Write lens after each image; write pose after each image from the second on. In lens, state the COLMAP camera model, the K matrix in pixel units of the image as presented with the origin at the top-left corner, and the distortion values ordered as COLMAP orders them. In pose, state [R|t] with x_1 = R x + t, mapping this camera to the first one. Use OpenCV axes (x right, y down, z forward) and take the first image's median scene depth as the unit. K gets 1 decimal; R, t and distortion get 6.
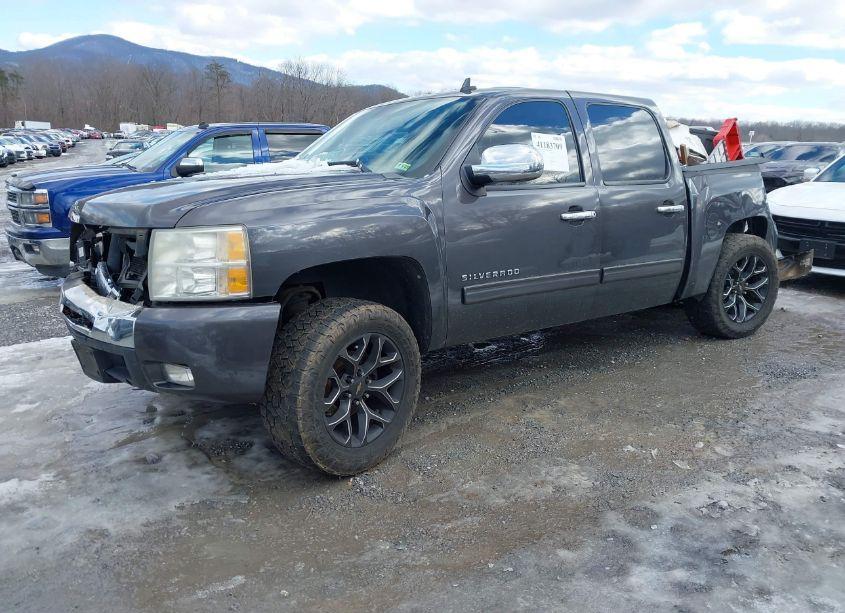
lens RADIAL K [[666.6, 0, 422.7], [0, 666.6, 306.0], [0, 0, 1]] dist [0.004161, -0.009412]
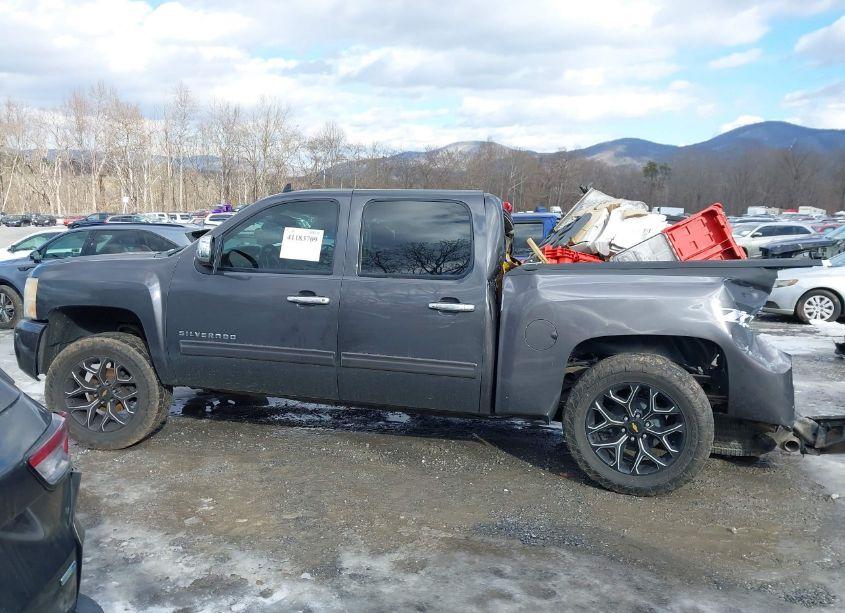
lens RADIAL K [[666.6, 0, 421.3], [0, 666.6, 301.3], [0, 0, 1]] dist [0.004161, -0.009412]
pose [[0.622266, 0.091750, -0.777410, 1.055531], [-0.189559, 0.981212, -0.035927, -0.111893], [0.759508, 0.169721, 0.627967, 0.385268]]
